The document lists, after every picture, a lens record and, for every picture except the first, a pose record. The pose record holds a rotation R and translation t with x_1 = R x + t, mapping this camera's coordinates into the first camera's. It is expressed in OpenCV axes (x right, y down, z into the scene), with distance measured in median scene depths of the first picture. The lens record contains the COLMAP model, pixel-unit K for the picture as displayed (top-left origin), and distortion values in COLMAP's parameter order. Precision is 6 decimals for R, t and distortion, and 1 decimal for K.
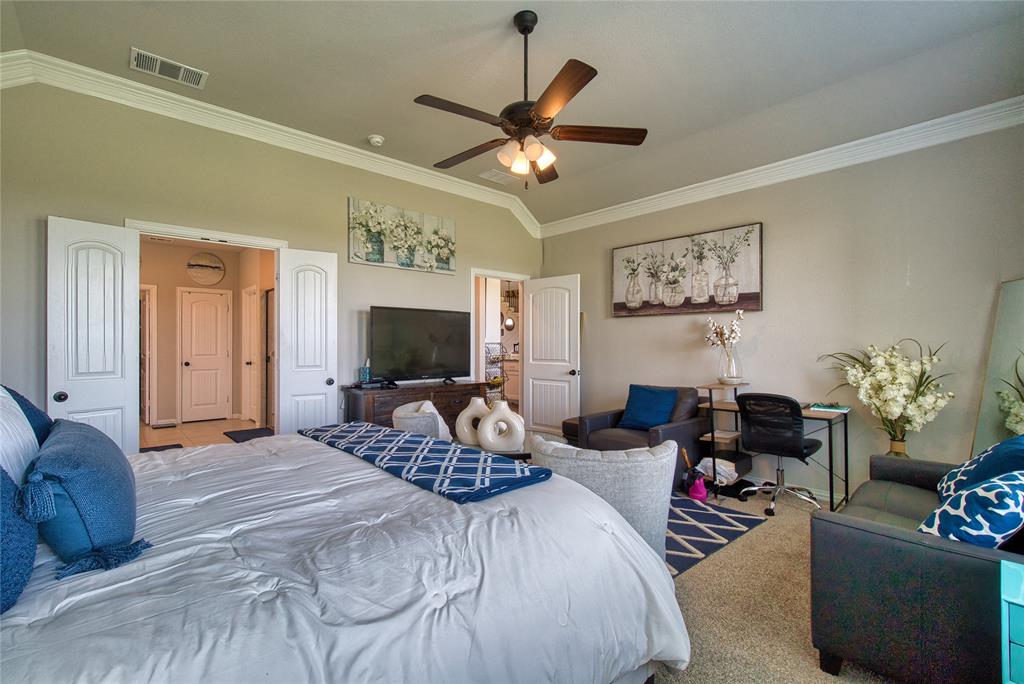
lens RADIAL K [[444.9, 0, 483.5], [0, 444.9, 343.3], [0, 0, 1]] dist [-0.001312, 0.000037]
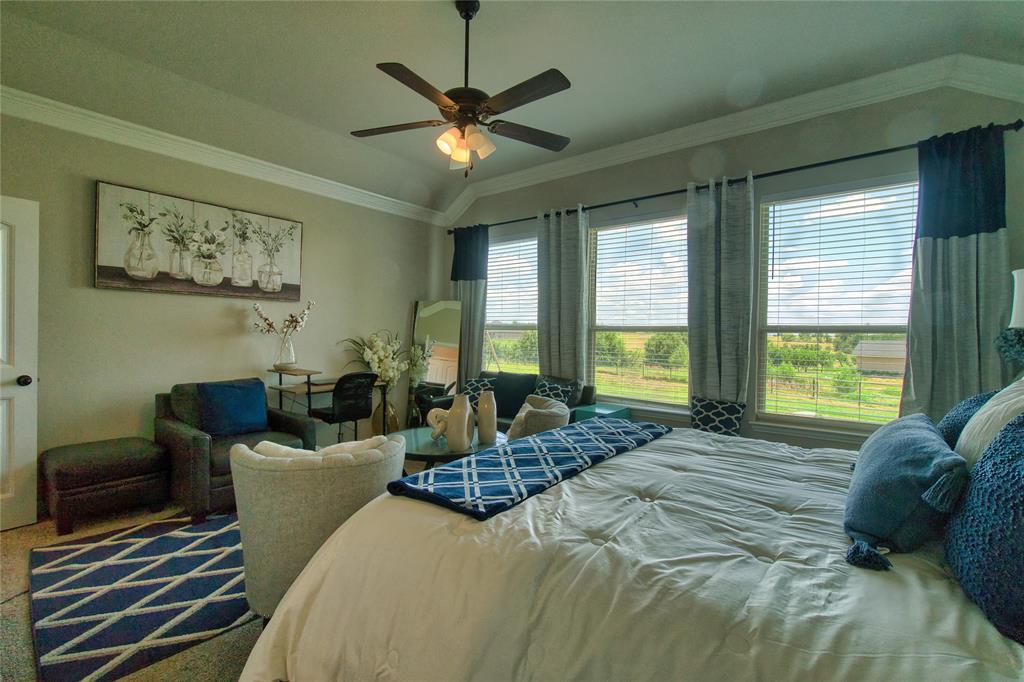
lens RADIAL K [[454.6, 0, 503.7], [0, 454.6, 341.2], [0, 0, 1]] dist [-0.001094, 0.000019]
pose [[-0.158761, -0.021098, 0.987092, -0.526003], [-0.020017, 0.999635, 0.018147, -0.005285], [-0.987114, -0.016877, -0.159126, 0.609647]]
